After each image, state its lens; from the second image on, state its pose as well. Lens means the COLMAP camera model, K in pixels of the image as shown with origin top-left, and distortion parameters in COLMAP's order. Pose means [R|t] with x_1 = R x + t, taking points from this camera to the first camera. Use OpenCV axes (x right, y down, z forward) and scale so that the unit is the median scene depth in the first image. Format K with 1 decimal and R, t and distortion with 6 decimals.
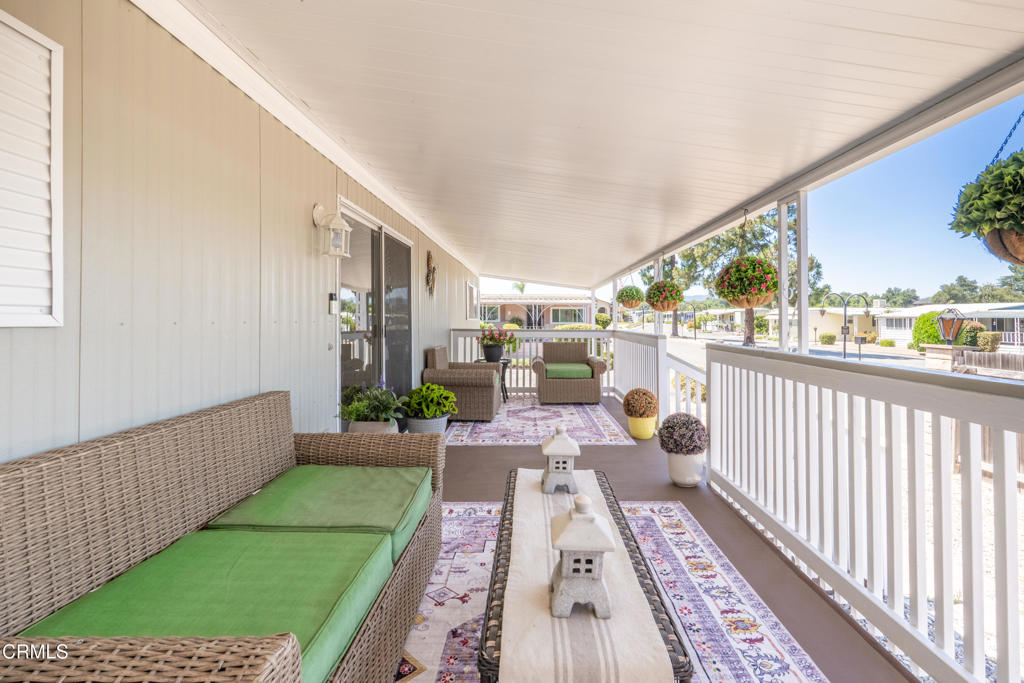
lens RADIAL K [[457.8, 0, 497.2], [0, 457.8, 316.9], [0, 0, 1]] dist [0.001704, -0.000019]
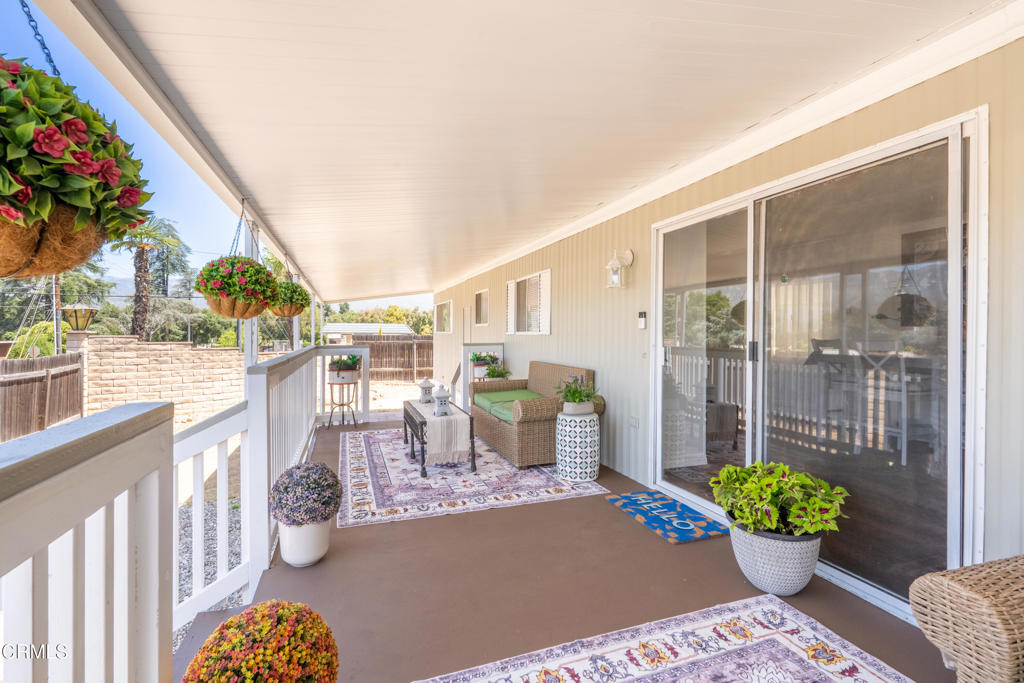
lens RADIAL K [[457.8, 0, 509.5], [0, 457.8, 338.0], [0, 0, 1]] dist [0.001704, -0.000019]
pose [[-0.915112, 0.006043, -0.403154, 0.510642], [0.004660, 0.999979, 0.004411, 0.023949], [0.403172, 0.002158, -0.915122, 2.238647]]
